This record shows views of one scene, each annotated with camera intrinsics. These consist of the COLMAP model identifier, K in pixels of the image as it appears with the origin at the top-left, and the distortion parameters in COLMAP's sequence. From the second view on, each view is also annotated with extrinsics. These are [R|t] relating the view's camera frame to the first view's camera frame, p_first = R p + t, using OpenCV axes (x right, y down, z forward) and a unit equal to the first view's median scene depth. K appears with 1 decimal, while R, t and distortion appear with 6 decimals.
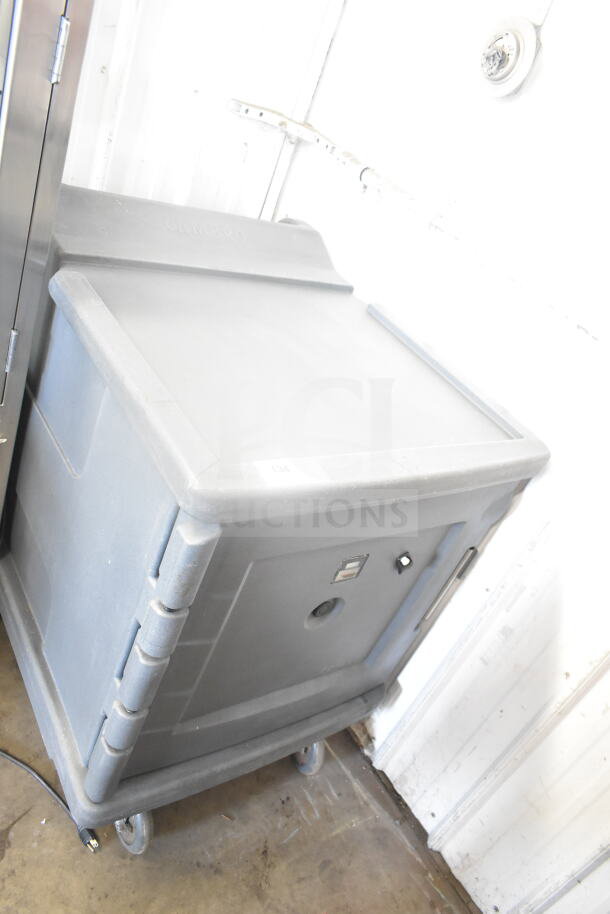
lens RADIAL K [[705.5, 0, 305.1], [0, 705.5, 456.9], [0, 0, 1]] dist [-0.003942, 0.001378]
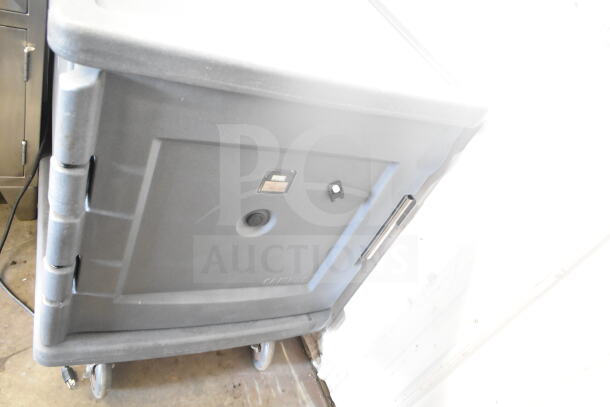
lens RADIAL K [[470.8, 0, 304.9], [0, 470.8, 203.5], [0, 0, 1]] dist [-0.003942, 0.001378]
pose [[0.978911, 0.153922, -0.134319, 0.158013], [-0.147343, 0.987402, 0.057678, 0.108777], [0.141505, -0.036671, 0.989258, 0.215595]]
